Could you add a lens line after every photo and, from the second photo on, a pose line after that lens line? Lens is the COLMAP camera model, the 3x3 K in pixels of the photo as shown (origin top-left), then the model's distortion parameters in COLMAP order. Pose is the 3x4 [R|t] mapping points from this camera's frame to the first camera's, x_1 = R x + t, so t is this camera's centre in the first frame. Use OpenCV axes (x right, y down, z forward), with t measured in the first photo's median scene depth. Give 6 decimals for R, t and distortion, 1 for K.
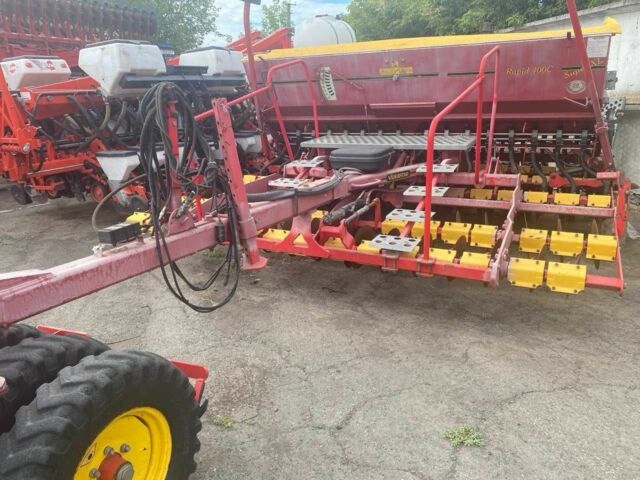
lens RADIAL K [[468.5, 0, 320.0], [0, 468.5, 240.0], [0, 0, 1]] dist [-0.000203, -0.008909]
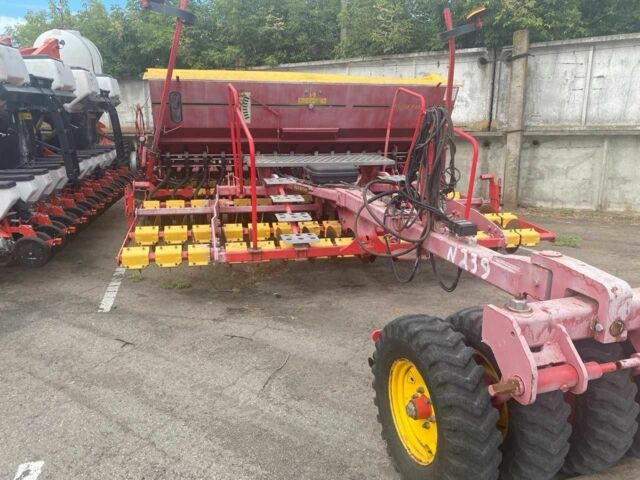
lens RADIAL K [[468.5, 0, 320.0], [0, 468.5, 240.0], [0, 0, 1]] dist [-0.000203, -0.008909]
pose [[0.762220, -0.126298, 0.634877, -0.604199], [0.160136, 0.987086, 0.004108, -0.017945], [-0.627198, 0.098535, 0.772602, 0.113987]]
